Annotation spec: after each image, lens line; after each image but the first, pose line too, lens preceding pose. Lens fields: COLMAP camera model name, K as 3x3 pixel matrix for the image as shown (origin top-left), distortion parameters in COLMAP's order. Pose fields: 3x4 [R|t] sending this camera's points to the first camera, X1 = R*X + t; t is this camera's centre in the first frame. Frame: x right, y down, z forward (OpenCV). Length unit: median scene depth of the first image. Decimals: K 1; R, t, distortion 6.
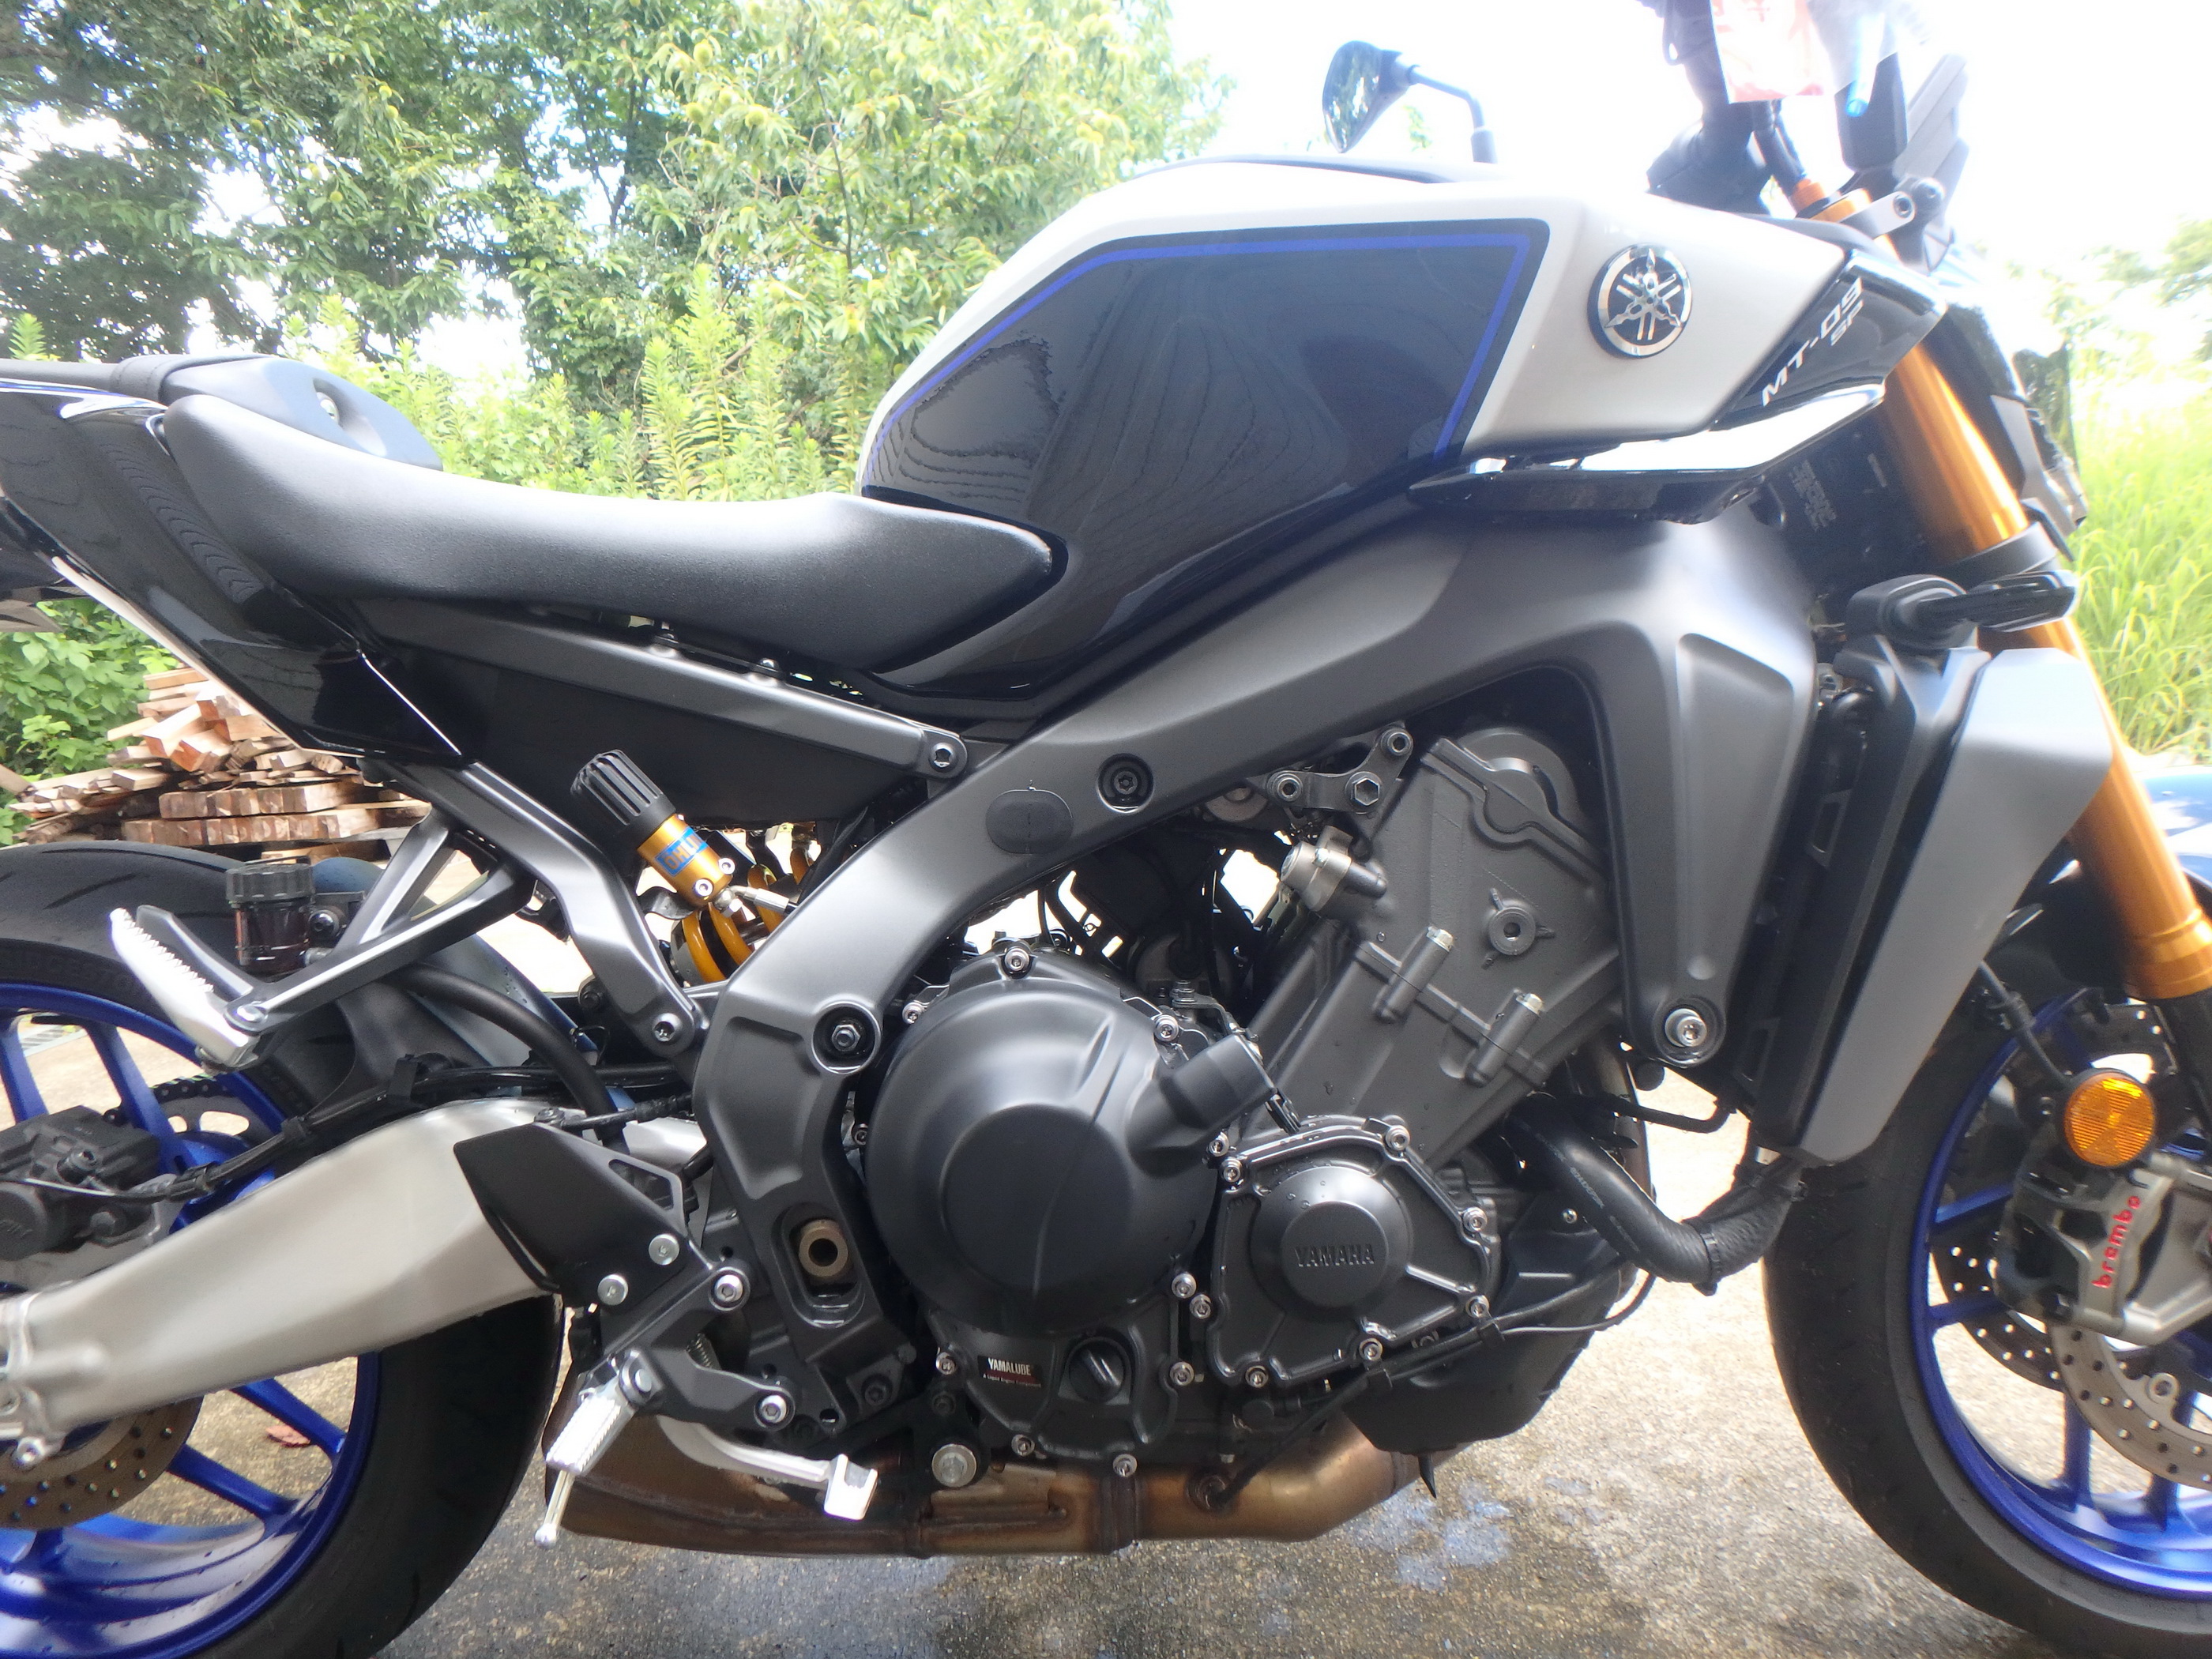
lens RADIAL K [[1353.9, 0, 1098.0], [0, 1353.9, 798.1], [0, 0, 1]] dist [-0.017103, 0.000273]
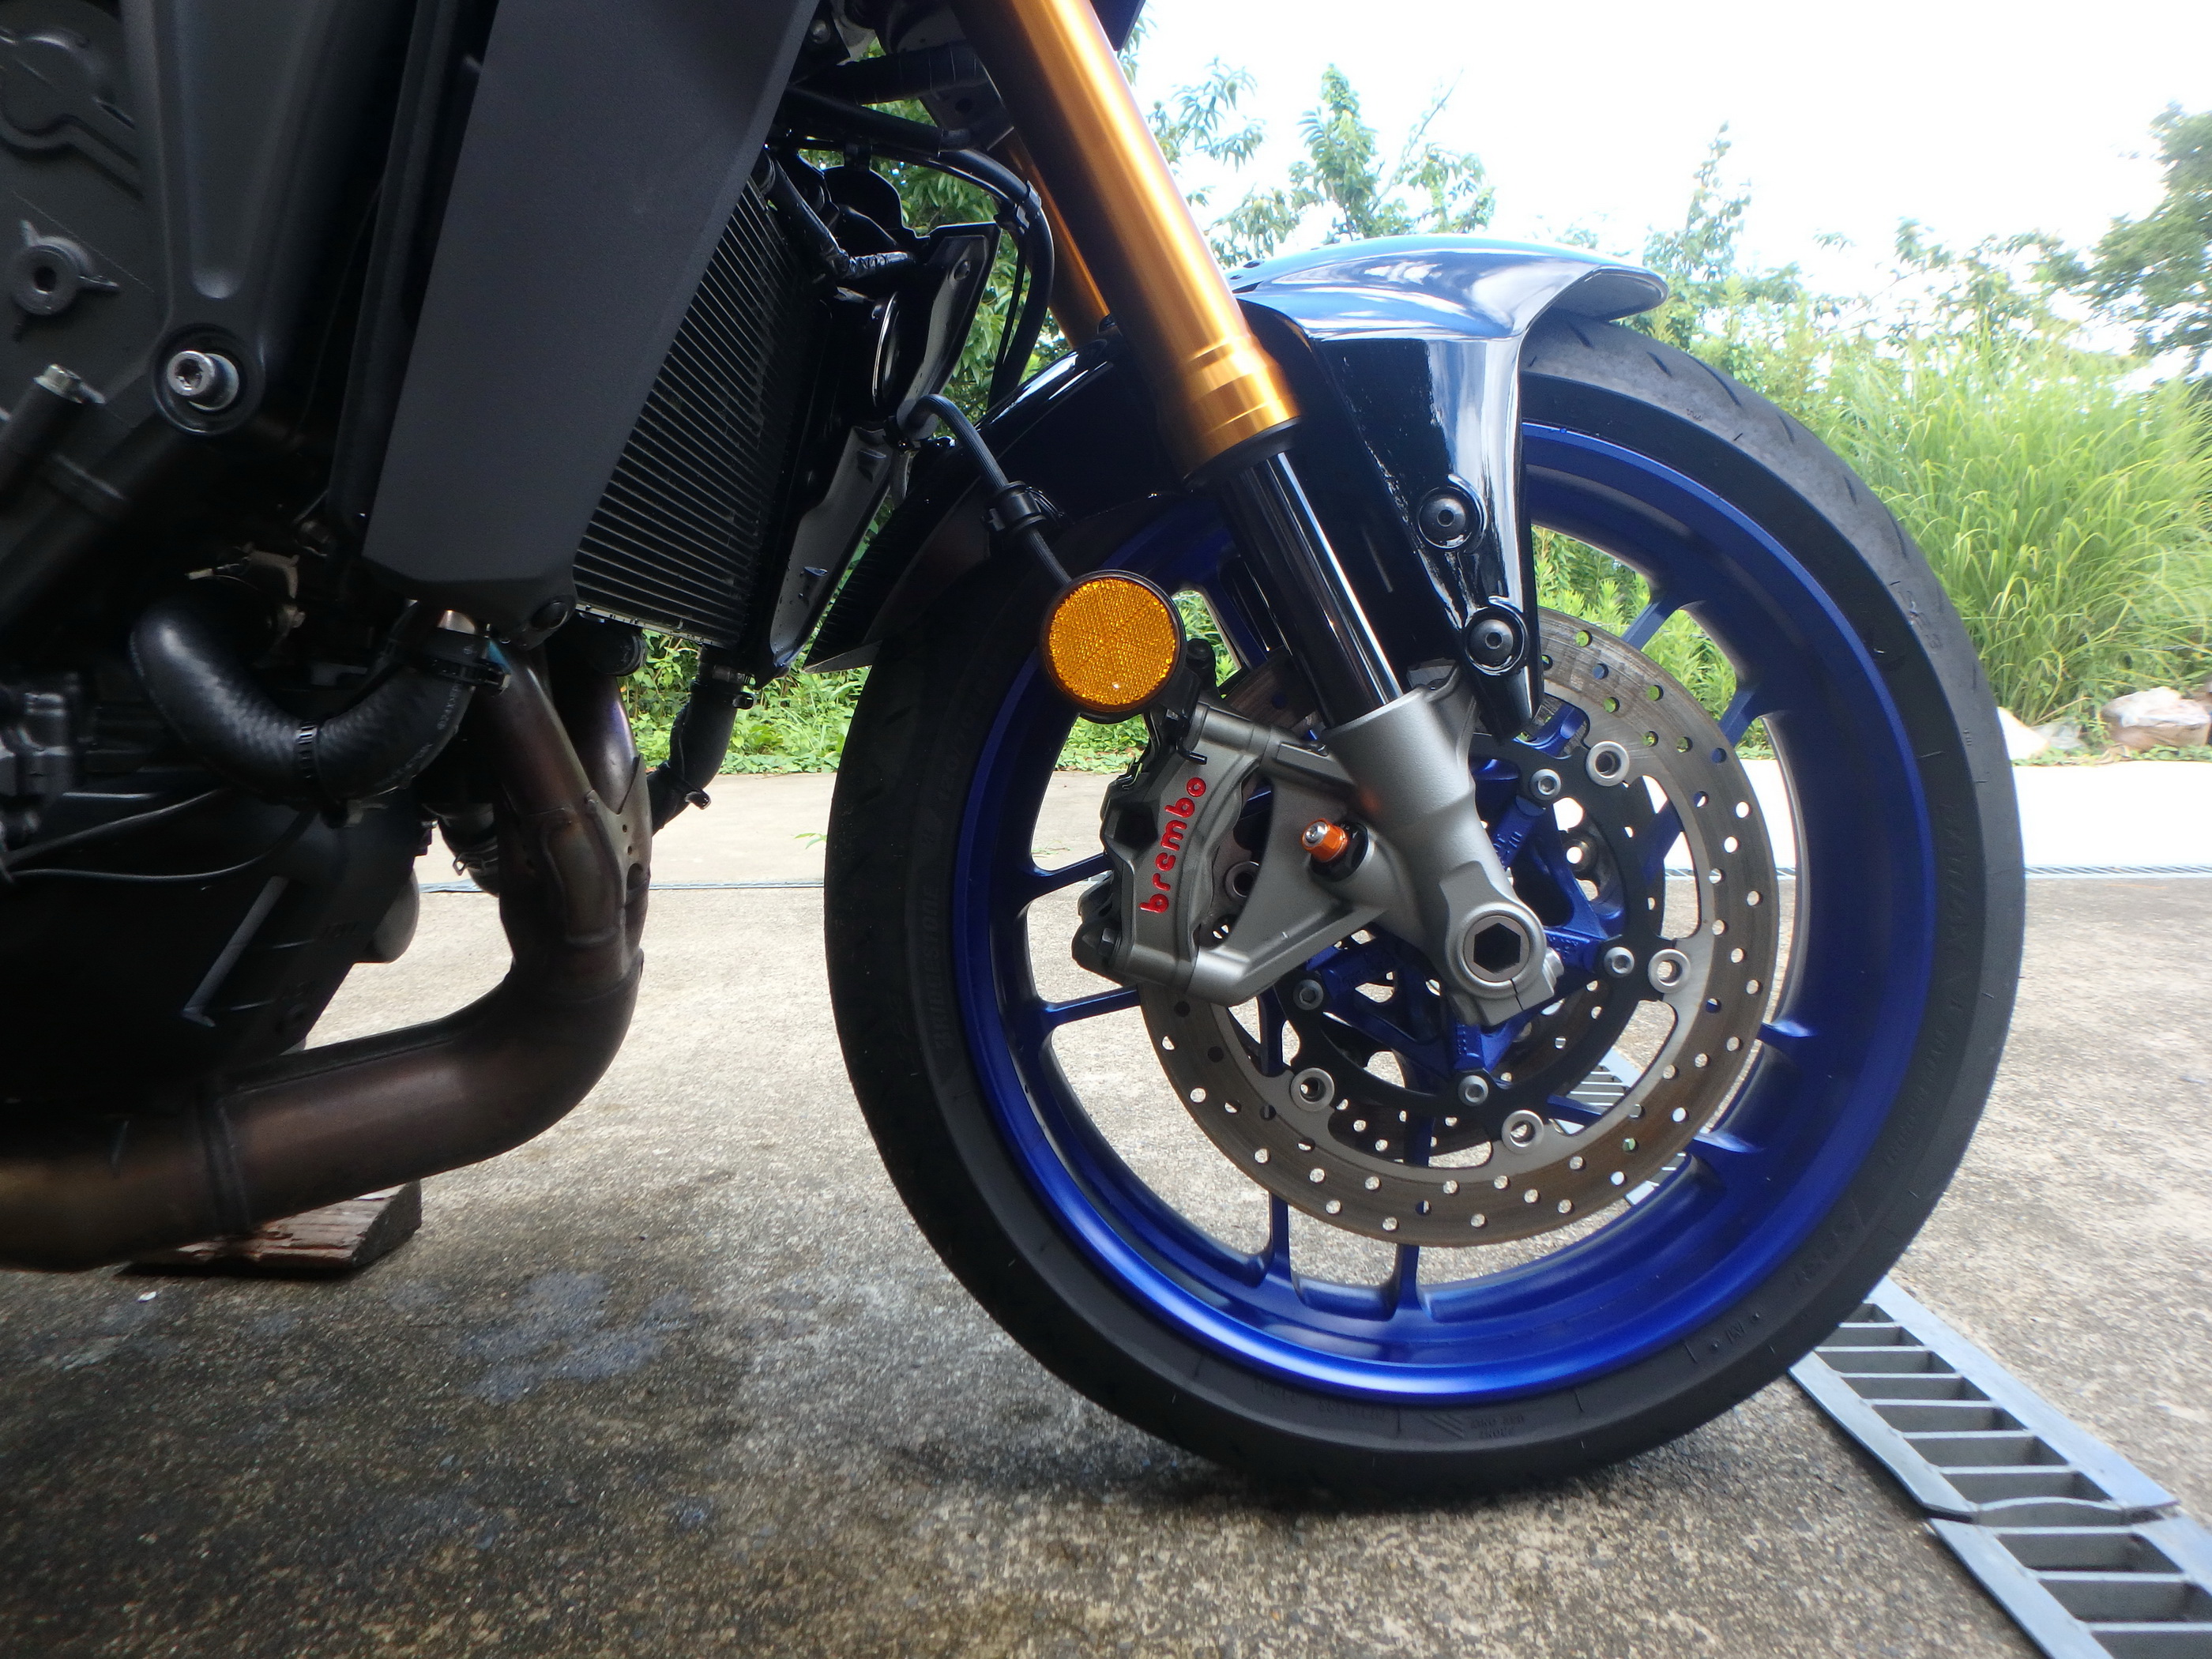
lens RADIAL K [[1356.6, 0, 1124.4], [0, 1356.6, 831.1], [0, 0, 1]] dist [-0.037586, 0.000372]
pose [[0.999599, 0.011397, 0.025922, 0.122574], [-0.011643, 0.999889, 0.009349, 0.054692], [-0.025812, -0.009647, 0.999620, 0.057226]]
